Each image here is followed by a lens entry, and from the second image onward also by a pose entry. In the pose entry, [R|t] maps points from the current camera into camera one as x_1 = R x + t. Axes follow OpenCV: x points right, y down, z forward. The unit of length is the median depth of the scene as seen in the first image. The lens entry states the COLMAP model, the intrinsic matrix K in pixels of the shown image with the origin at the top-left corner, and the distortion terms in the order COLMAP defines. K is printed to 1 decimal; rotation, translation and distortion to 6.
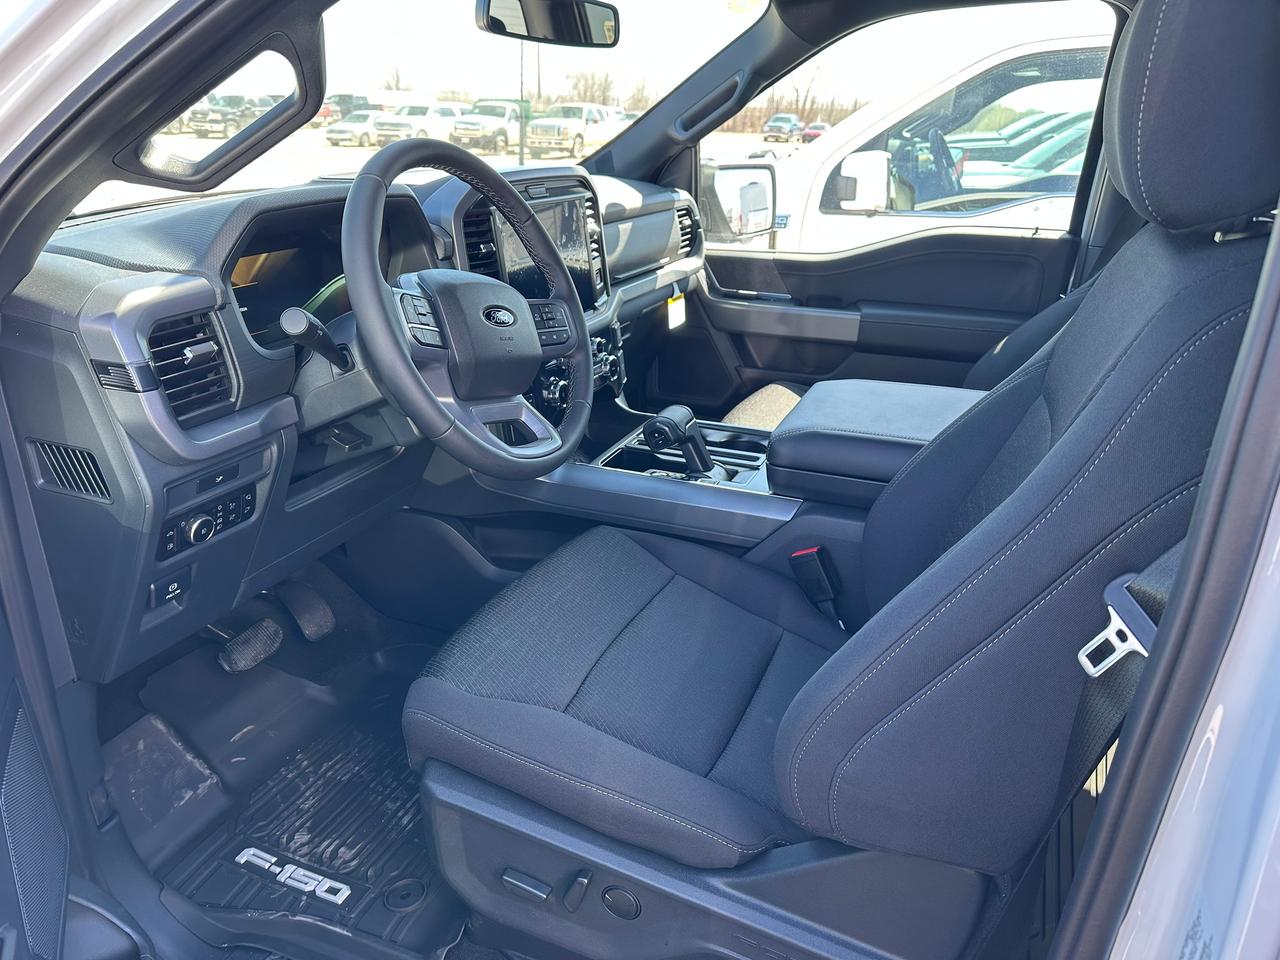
lens RADIAL K [[875.0, 0, 651.7], [0, 875.0, 477.2], [0, 0, 1]] dist [0.056774, -0.071851]
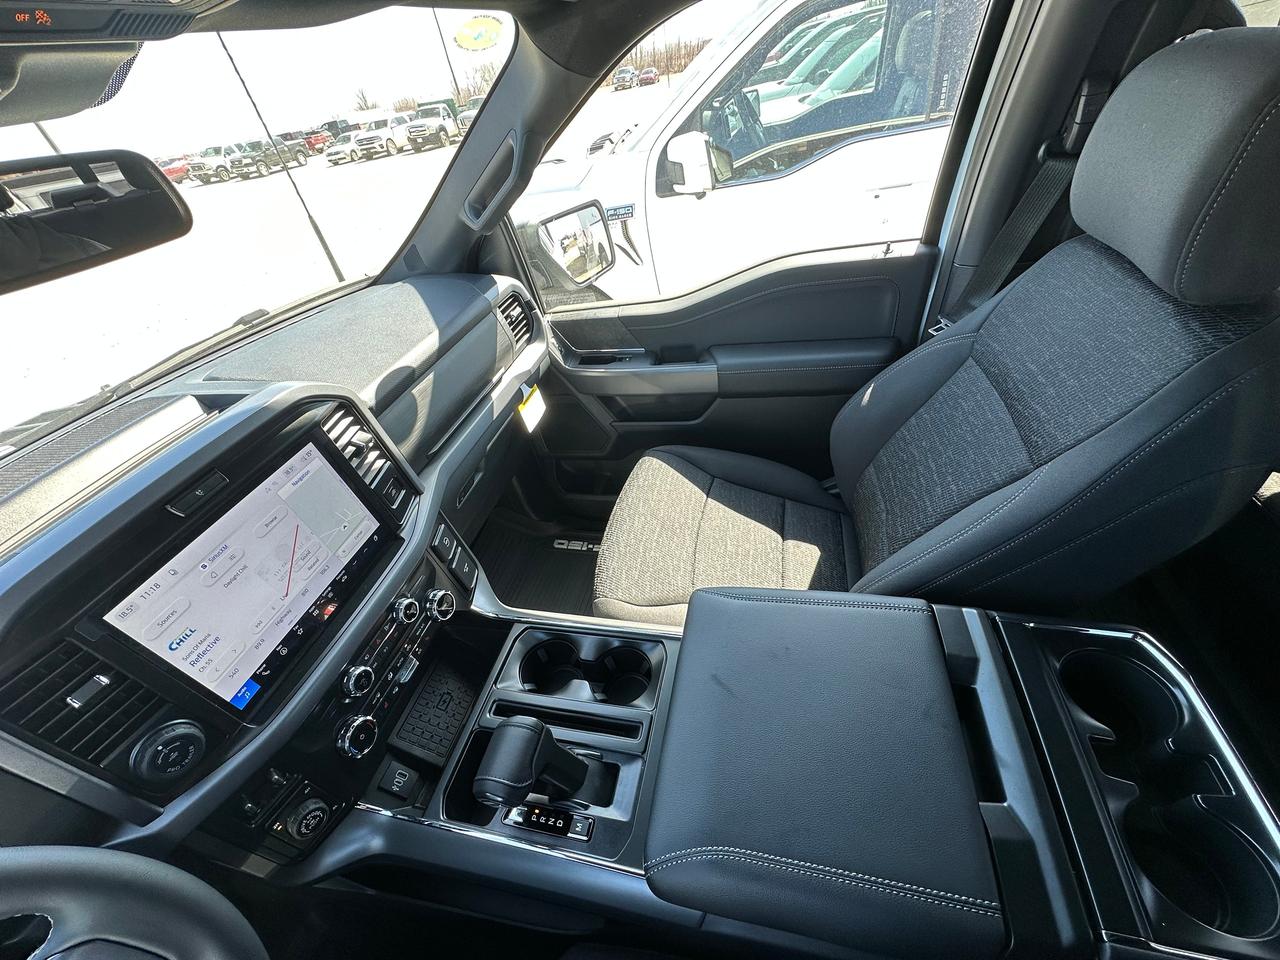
lens RADIAL K [[508.4, 0, 640.0], [0, 508.4, 480.0], [0, 0, 1]] dist [0.003050, 0.000554]
pose [[0.969706, -0.244049, 0.010551, 0.115744], [0.231738, 0.932734, 0.276234, -0.238313], [-0.077256, -0.265421, 0.961032, 0.420396]]
